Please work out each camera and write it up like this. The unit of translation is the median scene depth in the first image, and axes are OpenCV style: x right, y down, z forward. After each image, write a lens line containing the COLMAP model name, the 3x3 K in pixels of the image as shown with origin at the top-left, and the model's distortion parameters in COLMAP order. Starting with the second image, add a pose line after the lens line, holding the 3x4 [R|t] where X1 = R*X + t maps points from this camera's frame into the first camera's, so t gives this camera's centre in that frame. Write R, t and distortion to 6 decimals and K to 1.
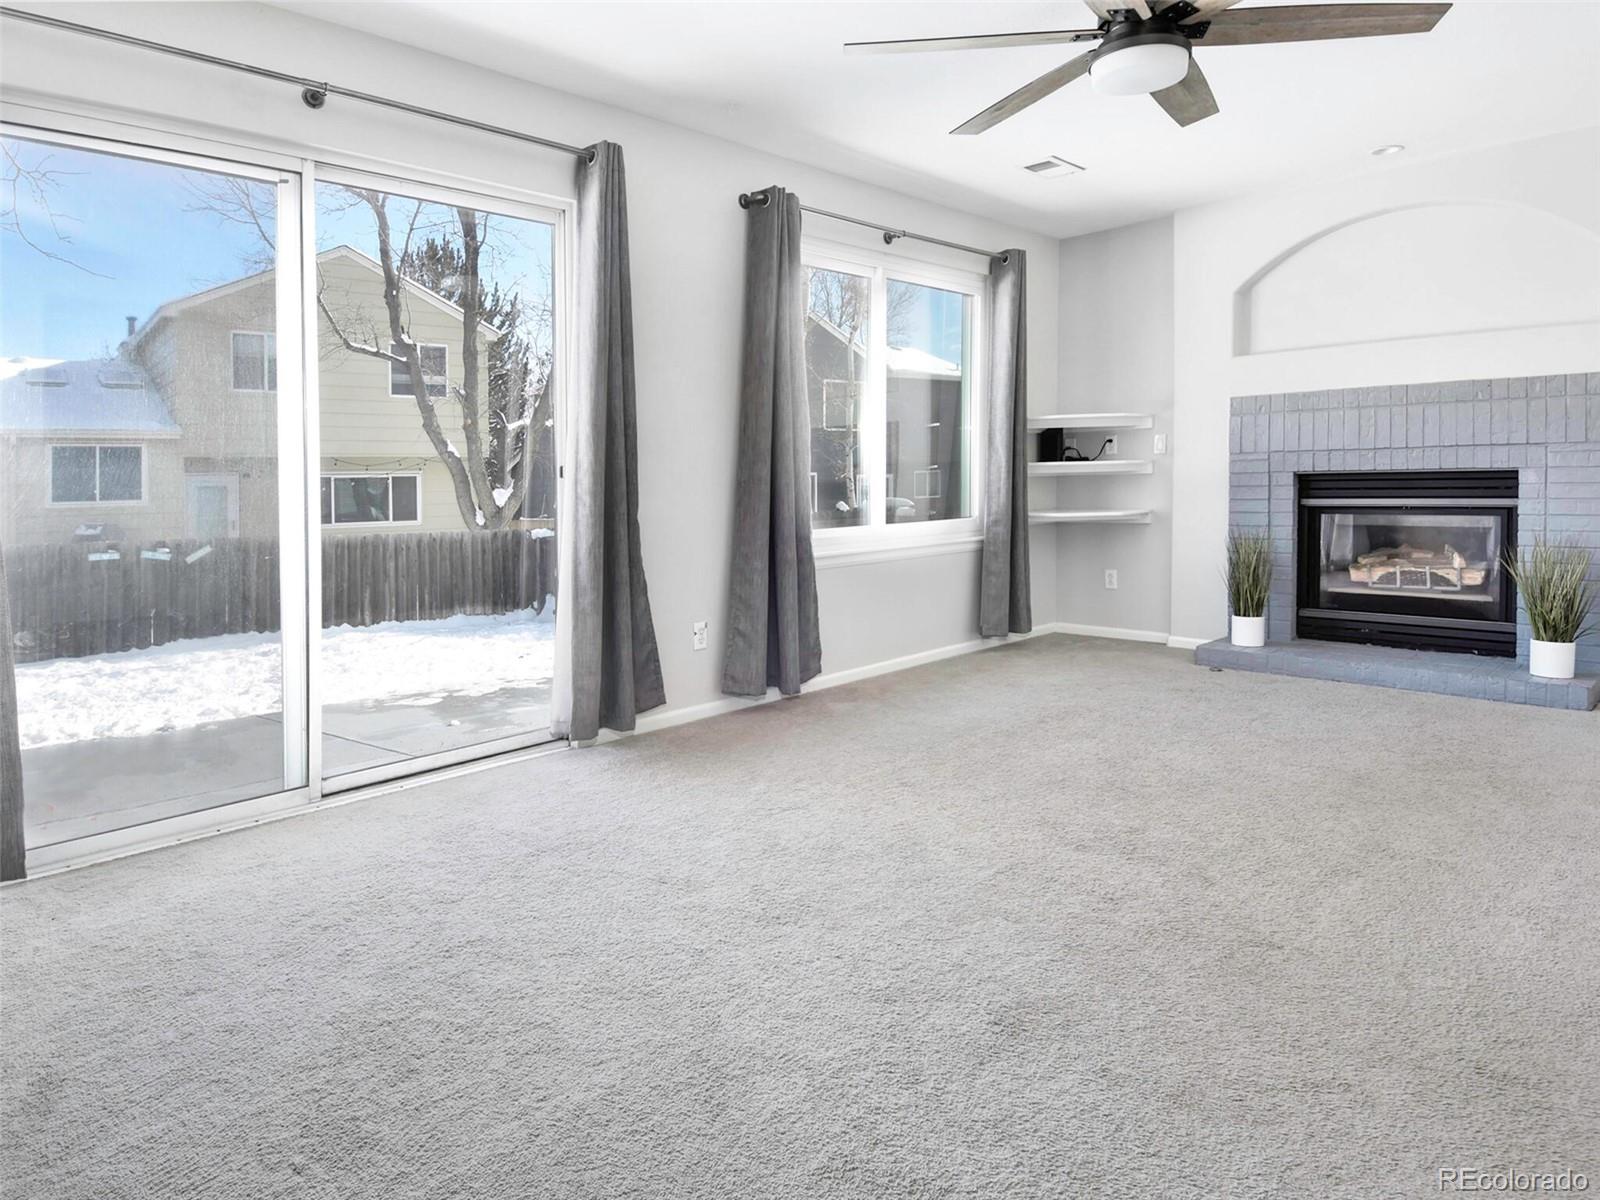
lens RADIAL K [[974.5, 0, 818.7], [0, 974.5, 505.5], [0, 0, 1]] dist [0.027267, -0.035851]
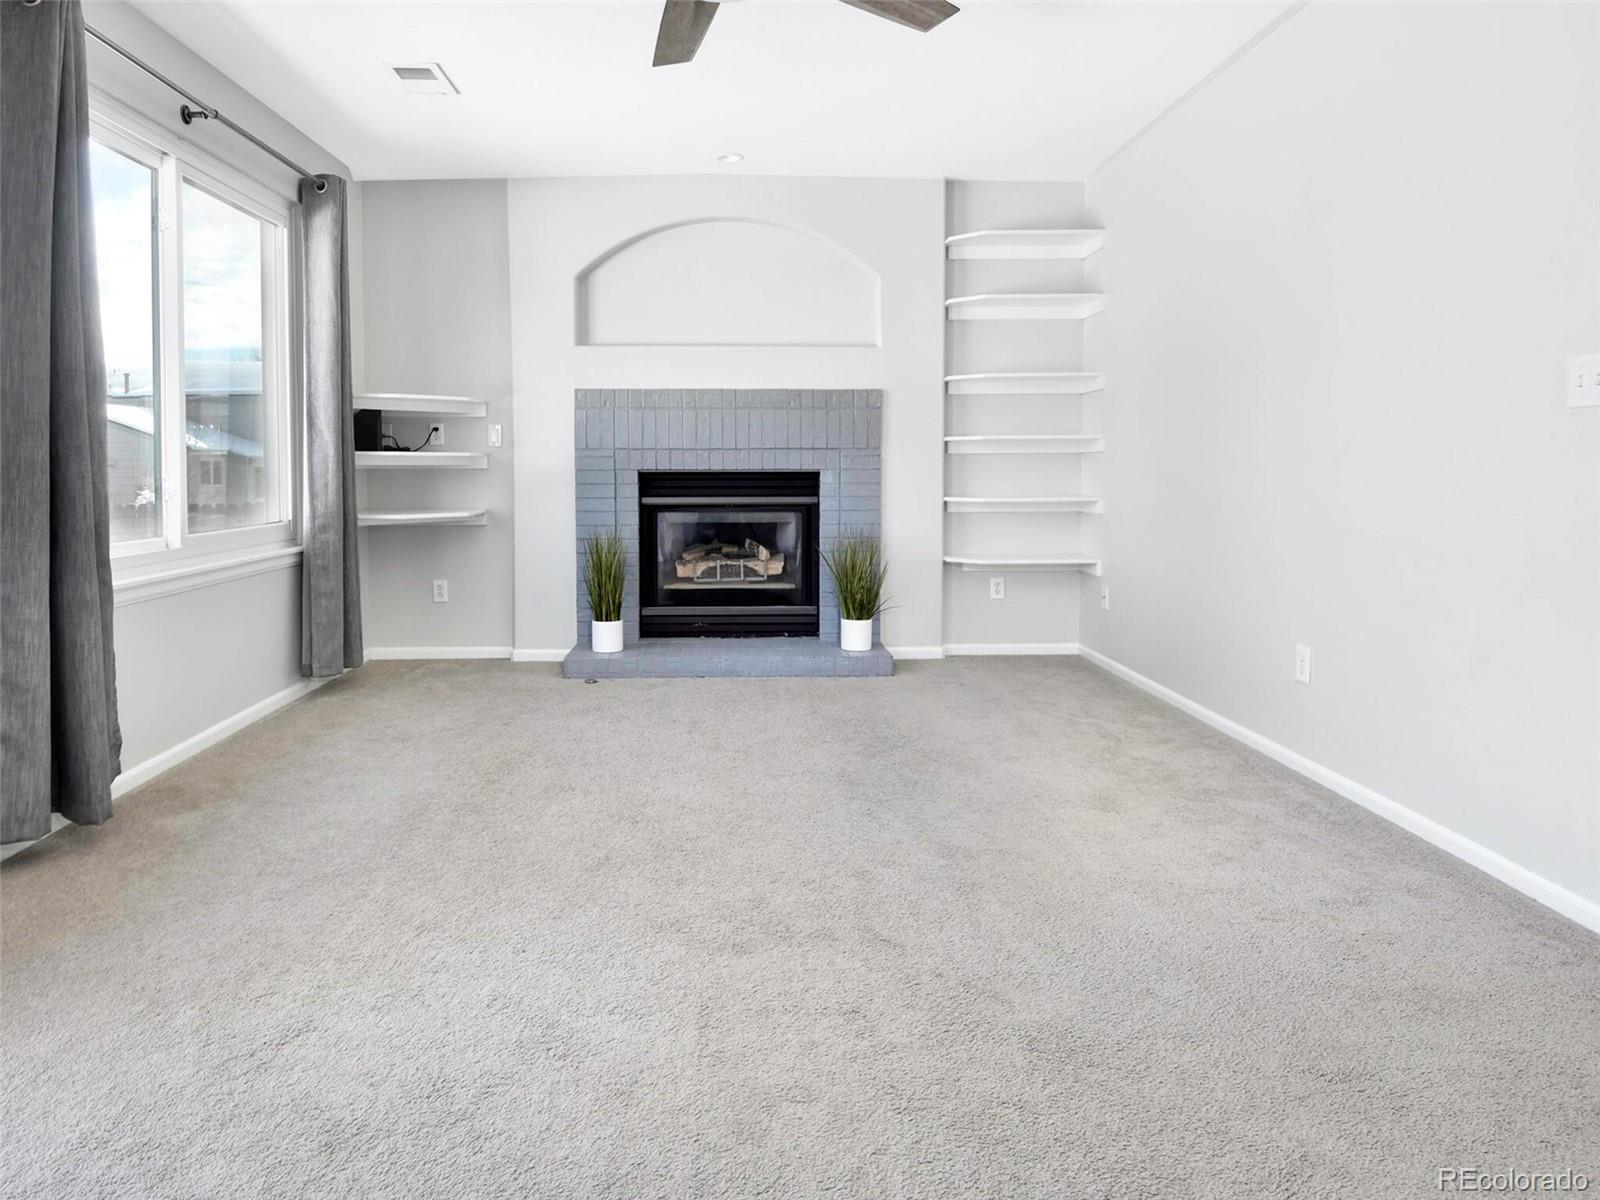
lens RADIAL K [[982.2, 0, 772.8], [0, 982.2, 540.5], [0, 0, 1]] dist [0.002264, -0.003294]
pose [[0.705906, -0.032384, 0.707565, -0.119800], [0.005775, 0.999184, 0.039969, -0.001999], [-0.708282, -0.024128, 0.705517, 0.208525]]
